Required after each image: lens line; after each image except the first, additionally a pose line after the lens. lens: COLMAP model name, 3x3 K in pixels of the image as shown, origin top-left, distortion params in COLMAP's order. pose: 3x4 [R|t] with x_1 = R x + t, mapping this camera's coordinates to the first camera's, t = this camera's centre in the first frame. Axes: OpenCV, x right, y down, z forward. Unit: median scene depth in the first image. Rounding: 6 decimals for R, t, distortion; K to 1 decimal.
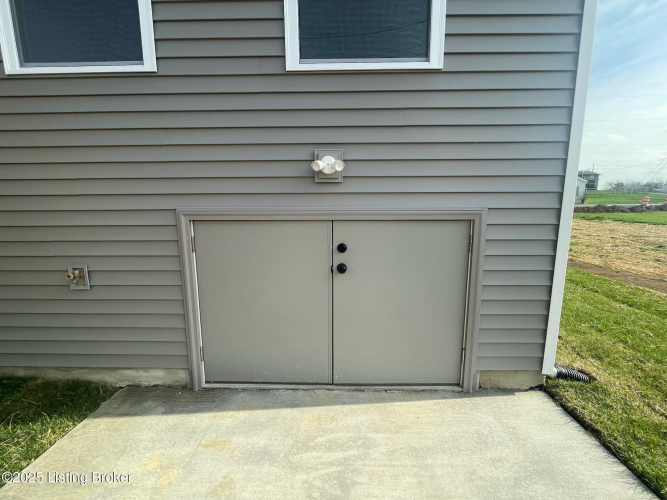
lens RADIAL K [[270.5, 0, 333.5], [0, 270.5, 250.0], [0, 0, 1]] dist [-0.002147, 0.000261]
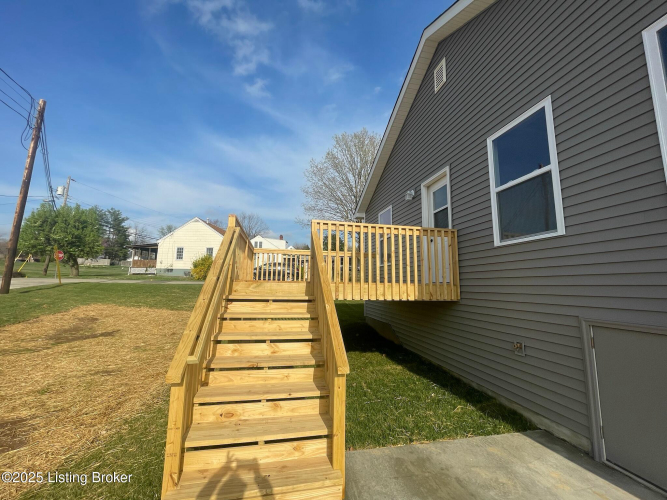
lens RADIAL K [[270.5, 0, 333.5], [0, 270.5, 250.0], [0, 0, 1]] dist [-0.002147, 0.000261]
pose [[0.218762, -0.120676, -0.968287, 0.604504], [-0.151600, 0.976071, -0.155896, -0.067309], [0.963930, 0.180896, 0.195233, -0.660662]]
